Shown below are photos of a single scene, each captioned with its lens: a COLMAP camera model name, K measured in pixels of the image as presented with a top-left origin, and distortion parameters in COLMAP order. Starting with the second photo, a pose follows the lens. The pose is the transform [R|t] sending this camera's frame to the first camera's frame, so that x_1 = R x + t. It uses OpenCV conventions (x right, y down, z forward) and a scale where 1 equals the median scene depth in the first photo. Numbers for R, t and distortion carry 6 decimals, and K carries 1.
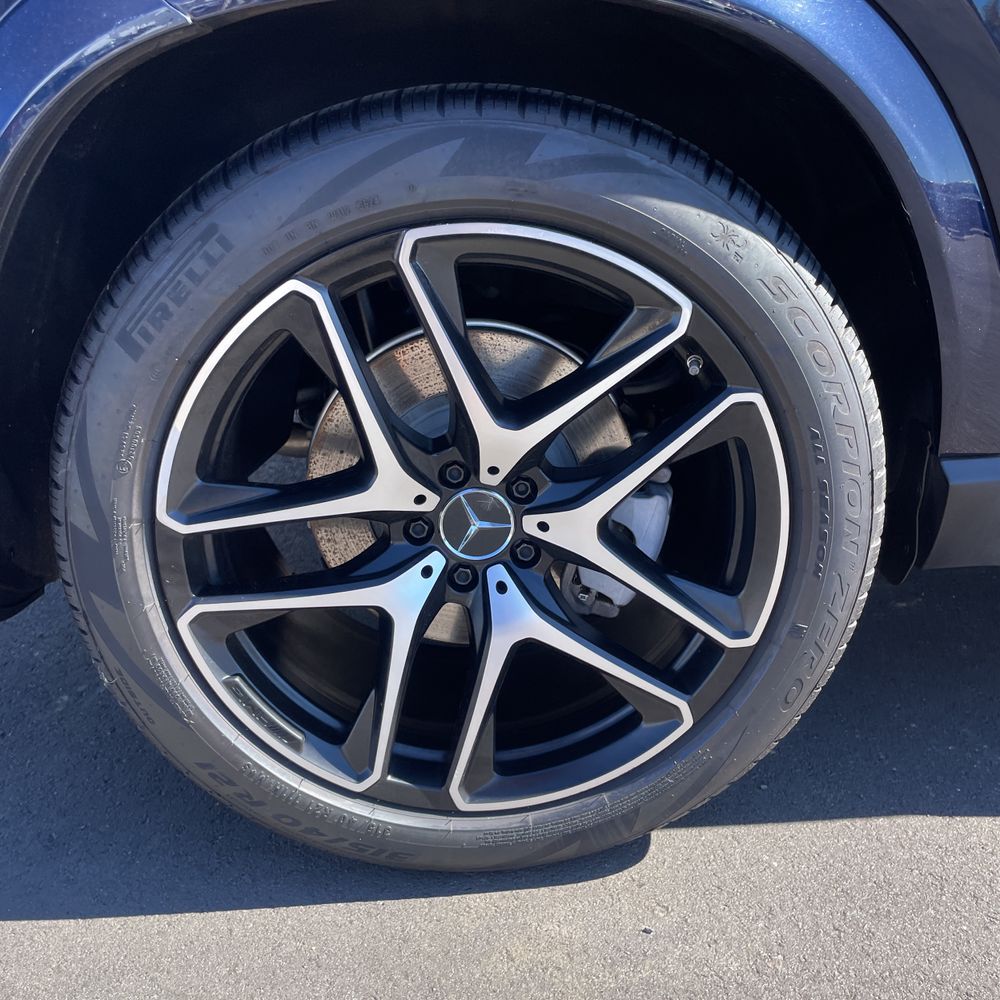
lens RADIAL K [[1011.9, 0, 493.0], [0, 1011.9, 496.3], [0, 0, 1]] dist [0.083381, -0.108025]
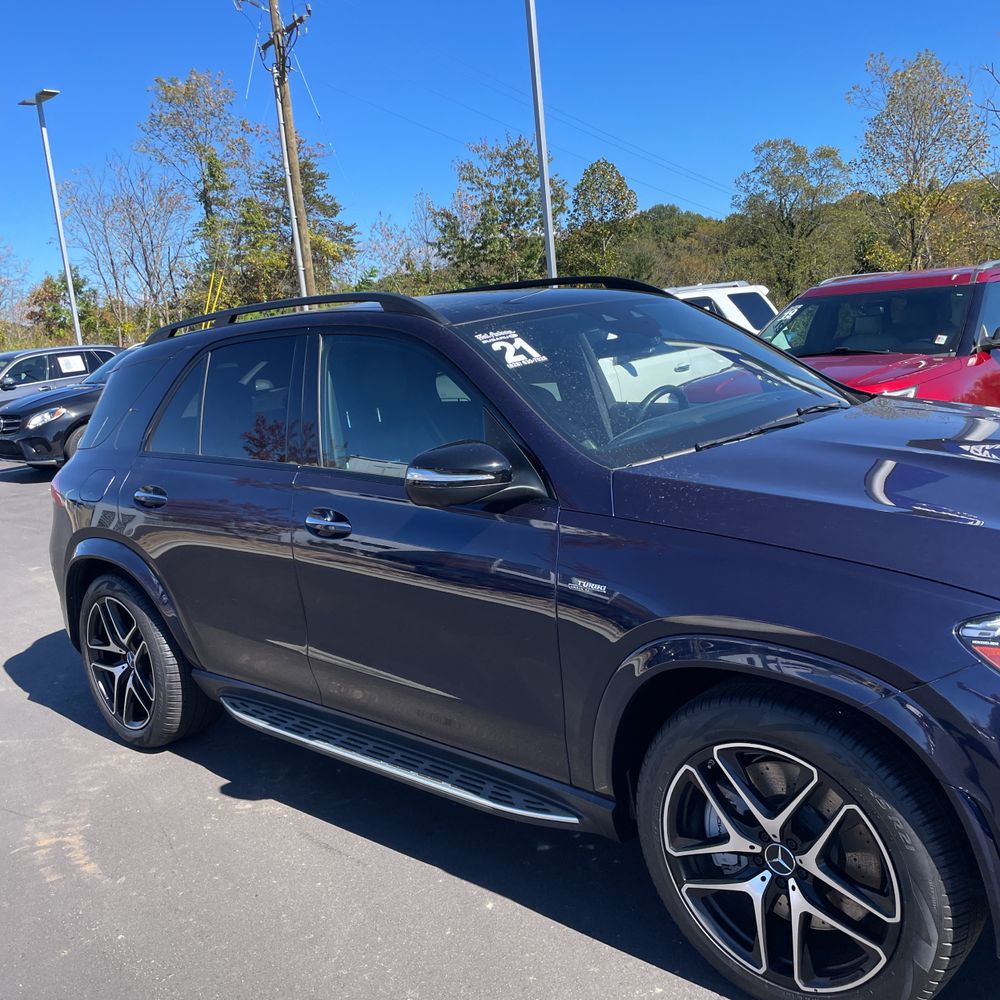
lens RADIAL K [[1014.5, 0, 501.6], [0, 1014.5, 505.4], [0, 0, 1]] dist [0.093869, -0.139387]
pose [[0.698053, 0.105990, -0.708158, 4.346345], [-0.198560, 0.978852, -0.049222, -0.754210], [0.687965, 0.174971, 0.704336, -1.195469]]
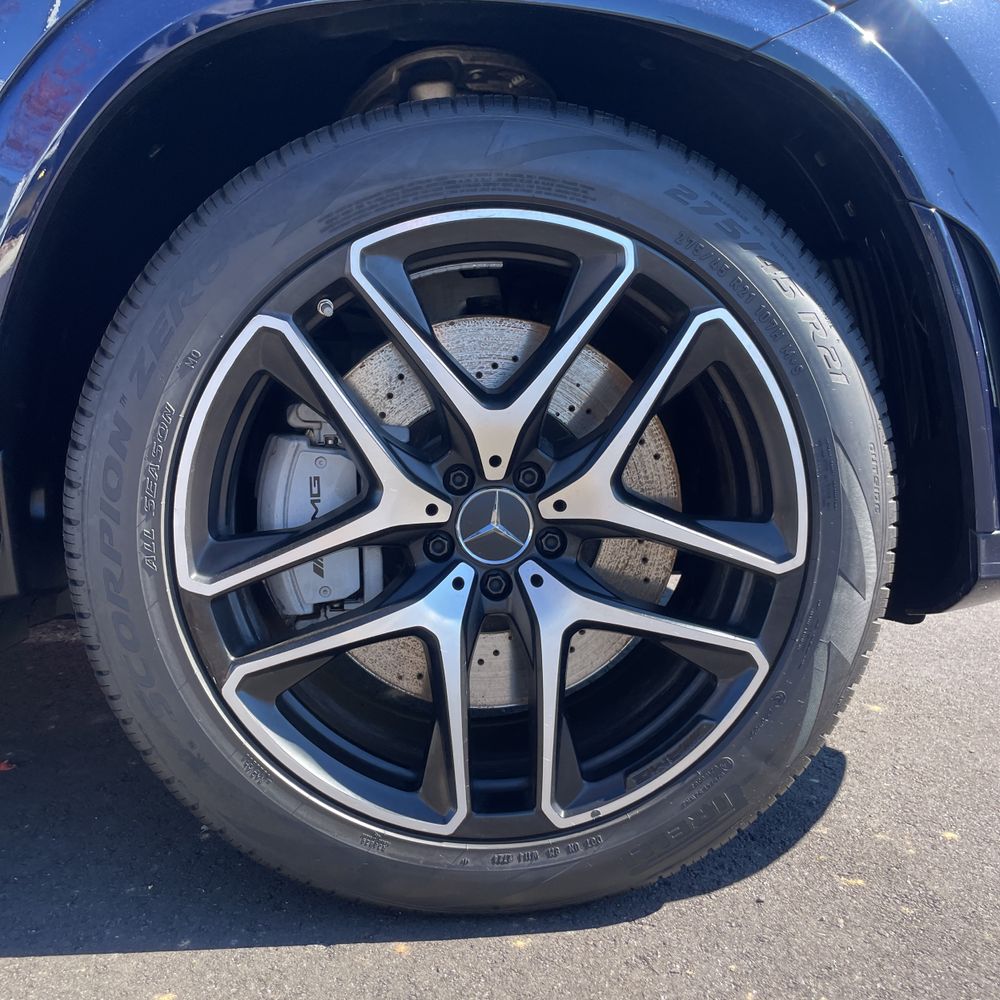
lens RADIAL K [[1011.9, 0, 493.0], [0, 1011.9, 496.3], [0, 0, 1]] dist [0.083381, -0.108025]
pose [[0.998034, 0.049638, 0.038274, 3.117770], [-0.037878, 0.964134, -0.262700, 0.058000], [-0.049941, 0.260734, 0.964118, 0.161497]]
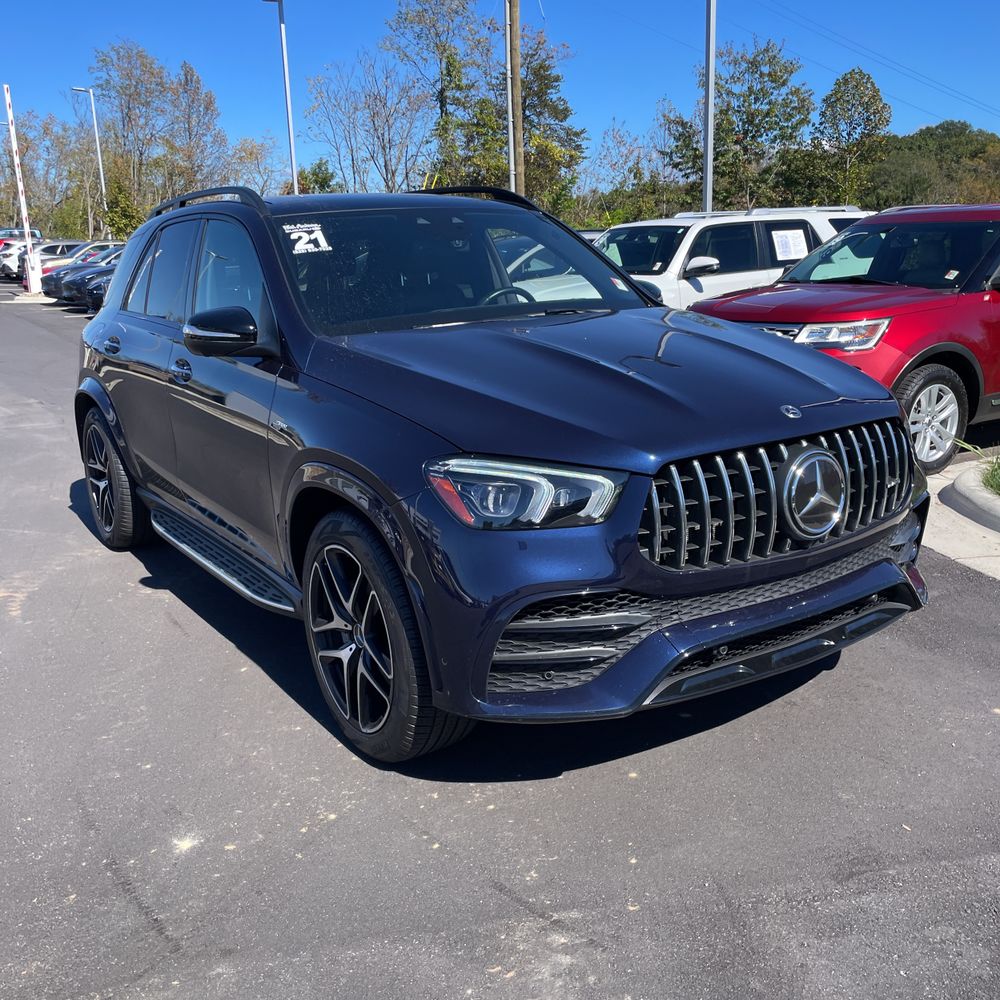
lens RADIAL K [[1018.3, 0, 513.1], [0, 1018.3, 504.7], [0, 0, 1]] dist [0.079439, -0.110435]
pose [[0.518198, 0.235924, -0.822077, 5.995111], [-0.302808, 0.949549, 0.081631, -0.989111], [0.799861, 0.206630, 0.563494, -0.389283]]
